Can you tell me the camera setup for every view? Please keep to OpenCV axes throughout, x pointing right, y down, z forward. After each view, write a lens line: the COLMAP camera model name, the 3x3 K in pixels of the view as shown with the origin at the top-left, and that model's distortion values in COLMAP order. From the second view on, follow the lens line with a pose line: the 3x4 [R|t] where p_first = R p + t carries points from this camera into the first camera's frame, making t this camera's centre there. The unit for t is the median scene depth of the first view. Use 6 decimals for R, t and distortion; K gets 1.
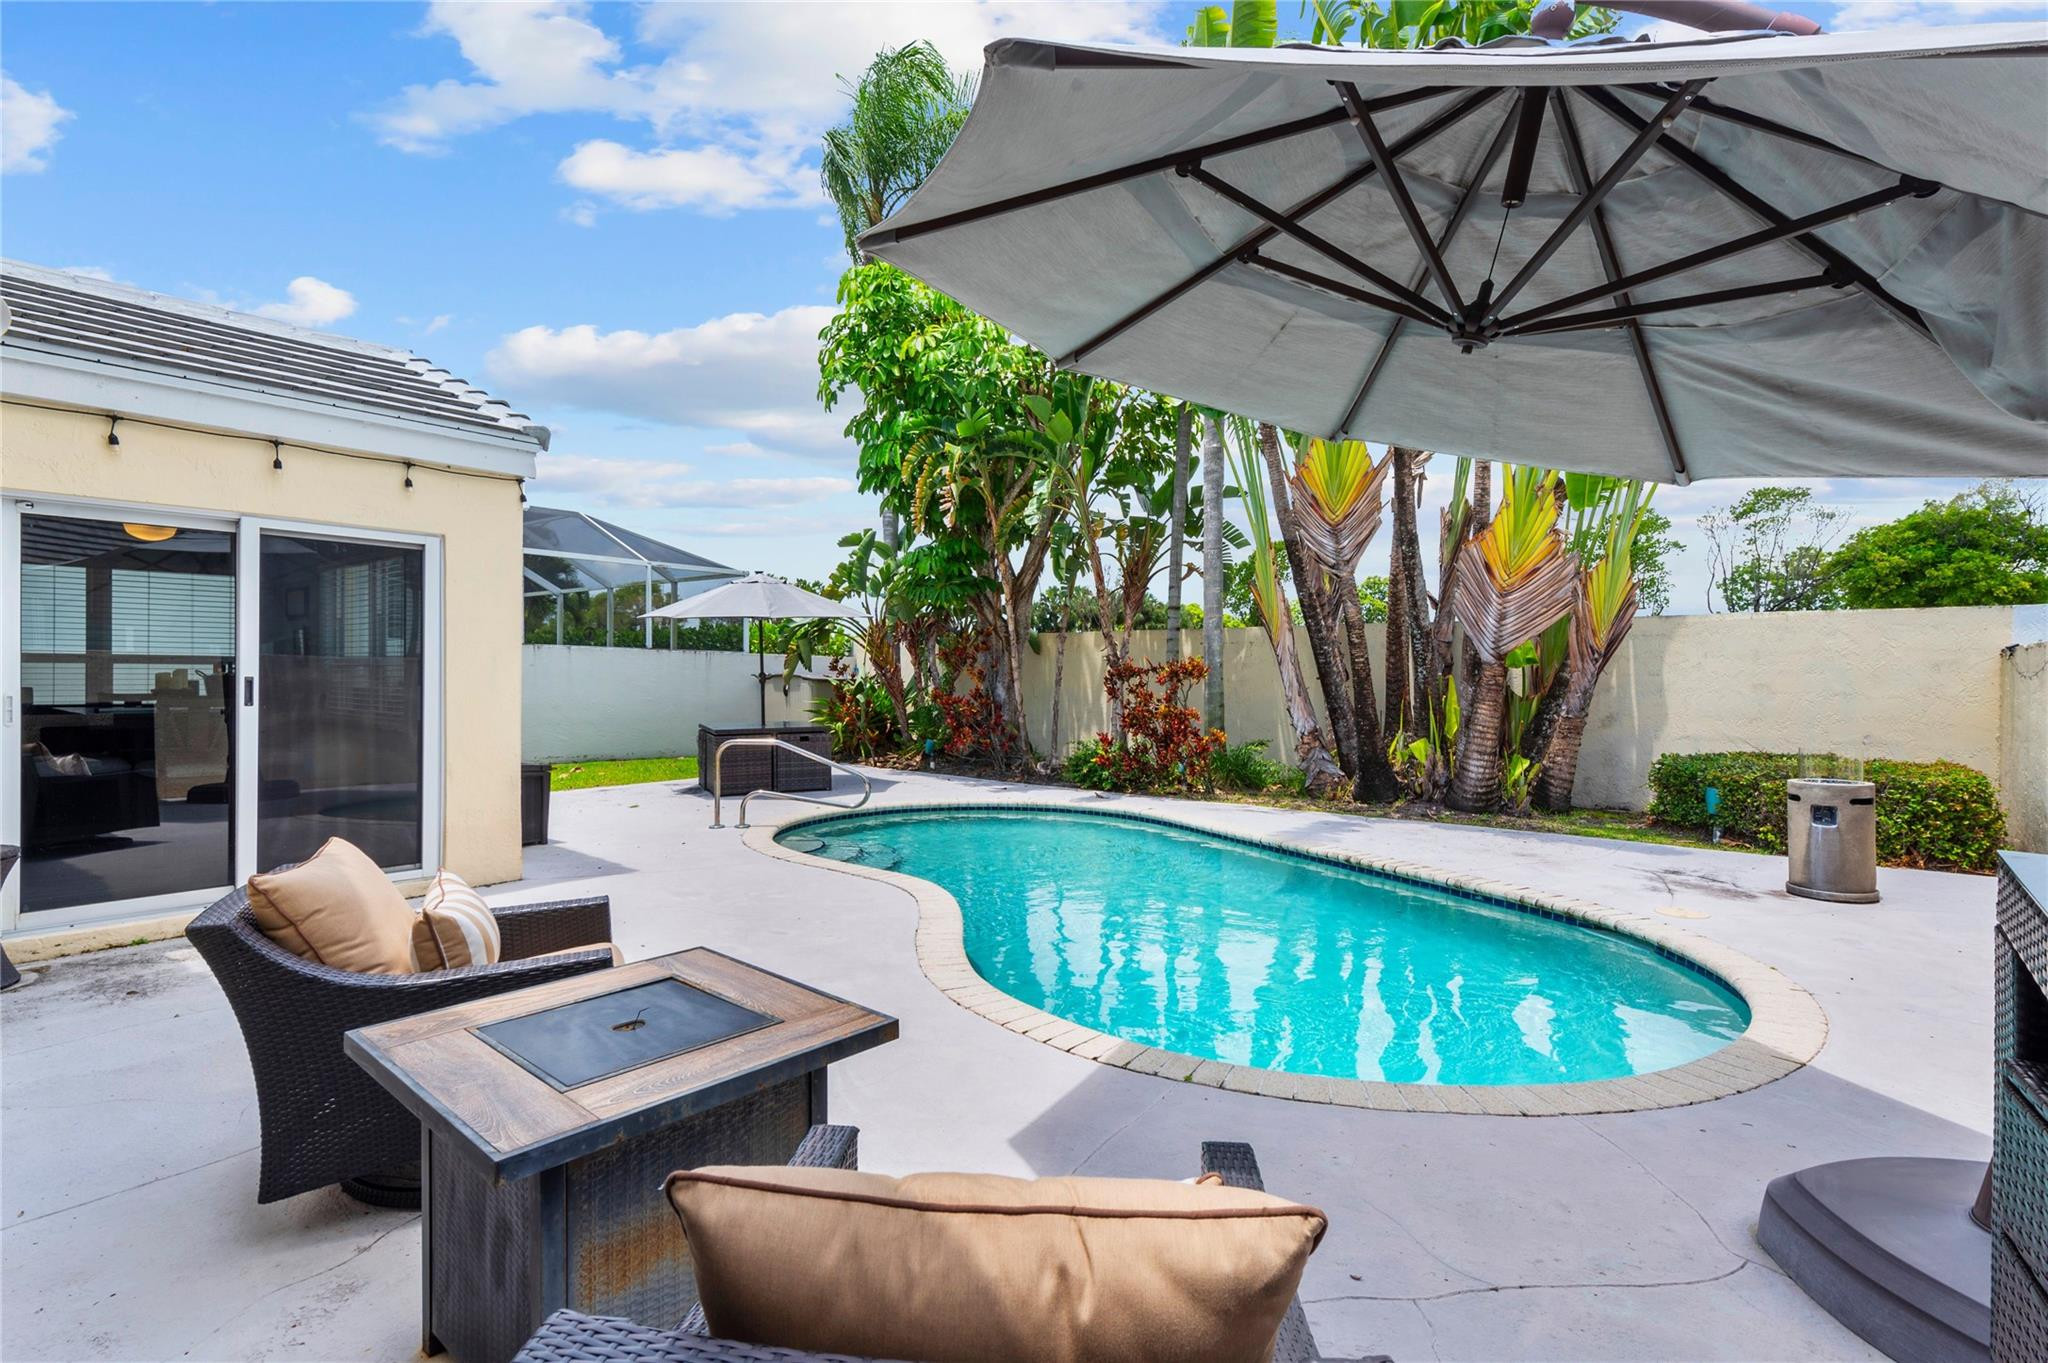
lens RADIAL K [[966.3, 0, 1029.6], [0, 966.3, 684.3], [0, 0, 1]] dist [0.019729, -0.008436]
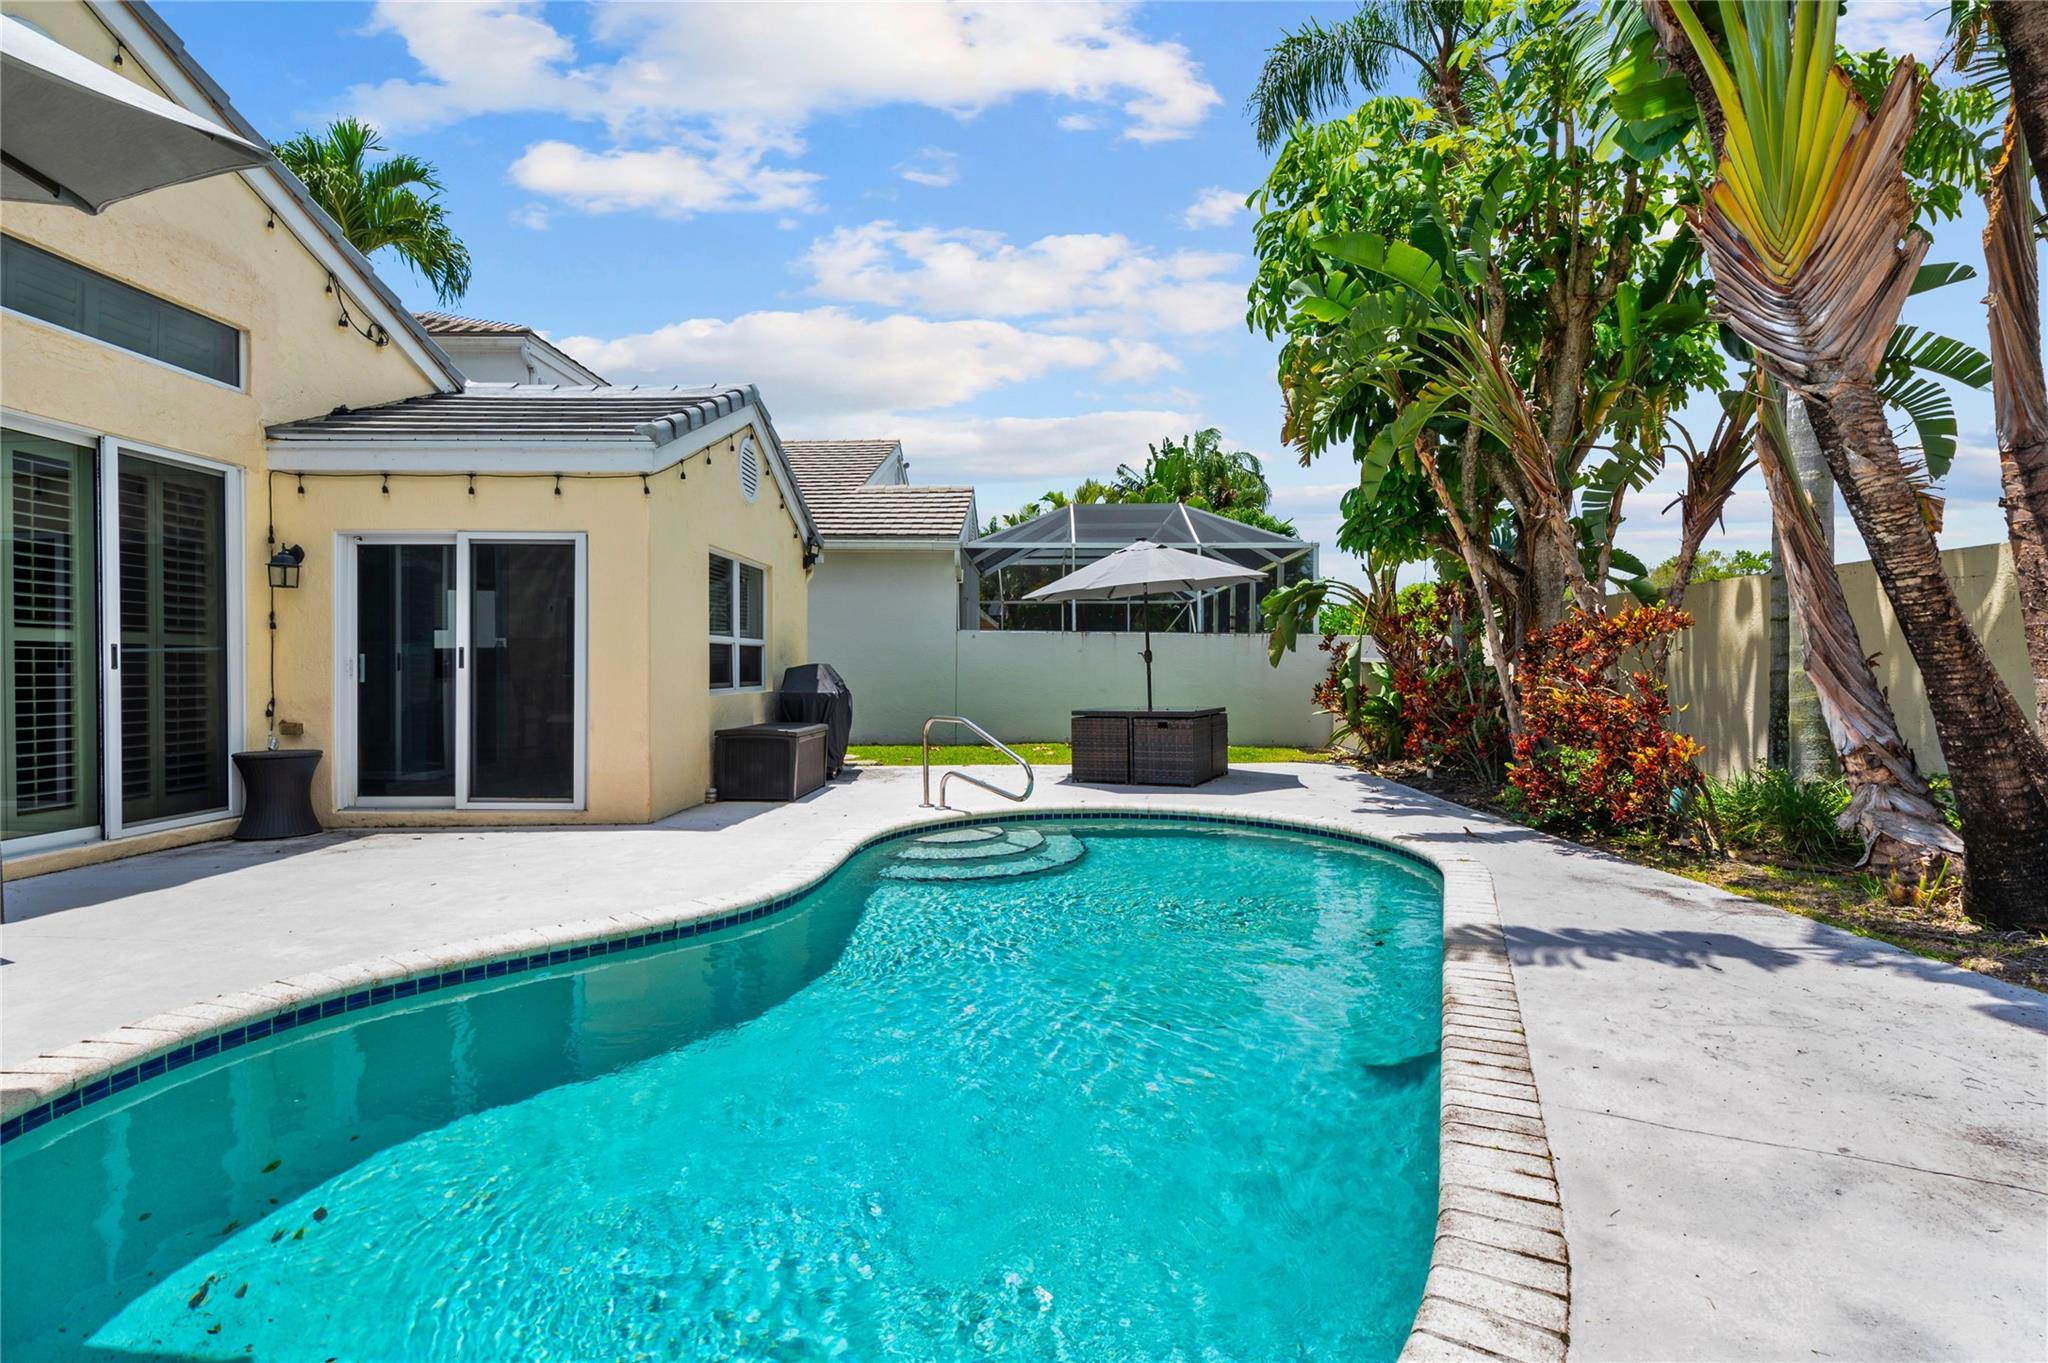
lens RADIAL K [[966.3, 0, 1029.6], [0, 966.3, 684.3], [0, 0, 1]] dist [0.019729, -0.008436]
pose [[0.620296, 0.006698, -0.784340, 0.456115], [-0.004891, 0.999977, 0.004672, 0.020085], [0.784353, 0.000938, 0.620314, 0.447454]]
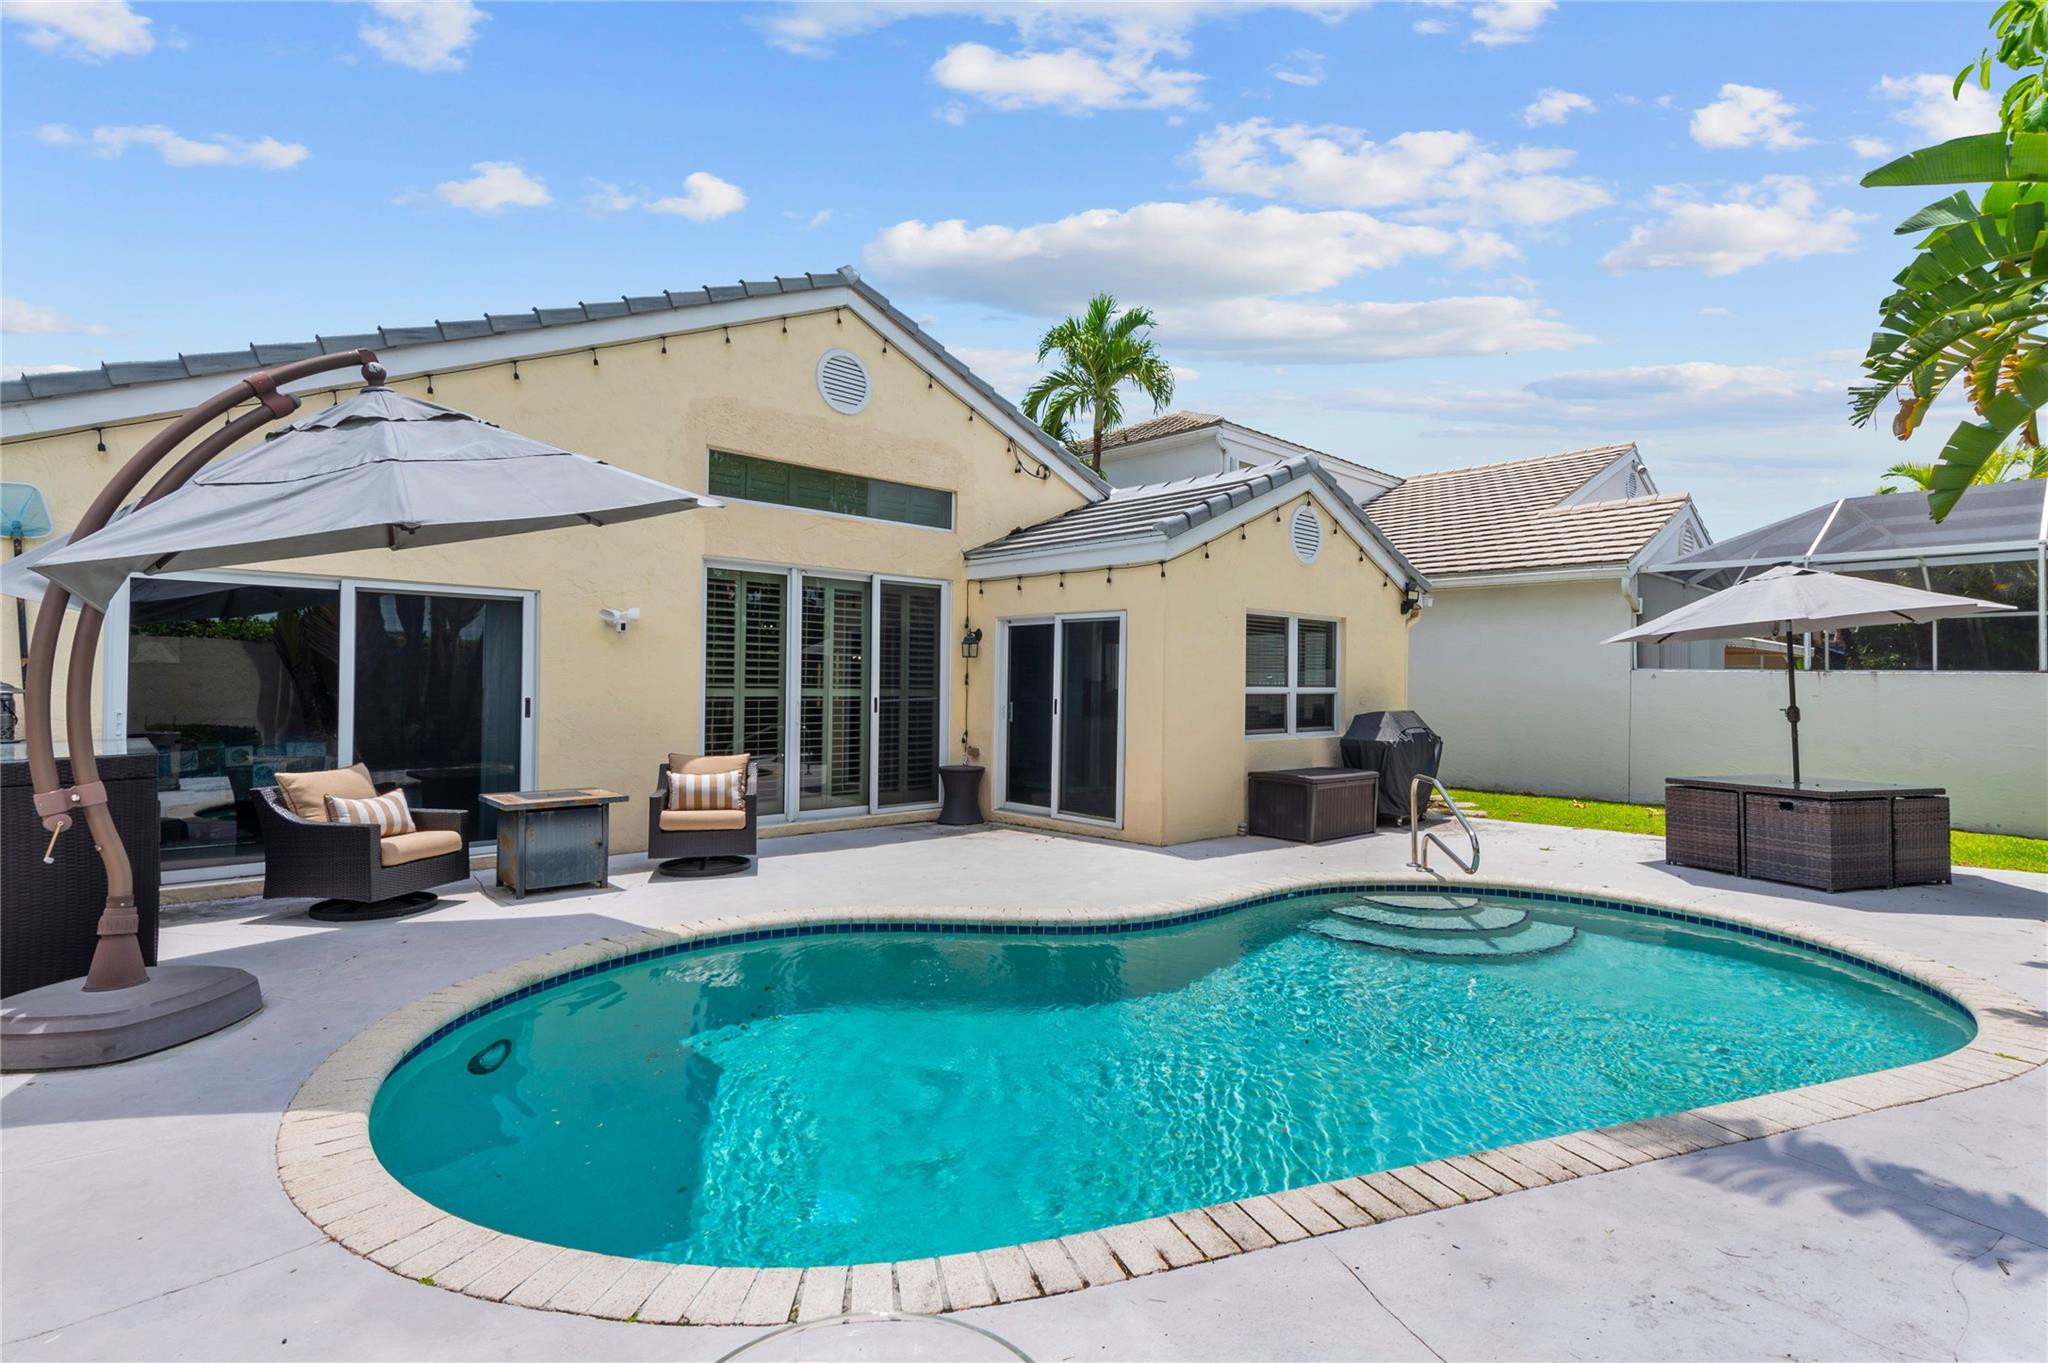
lens RADIAL K [[966.3, 0, 1029.6], [0, 966.3, 684.3], [0, 0, 1]] dist [0.019729, -0.008436]
pose [[-0.130506, -0.008944, -0.991407, 0.618385], [-0.023120, 0.999715, -0.005976, -0.014037], [0.991178, 0.022141, -0.130676, 0.690564]]
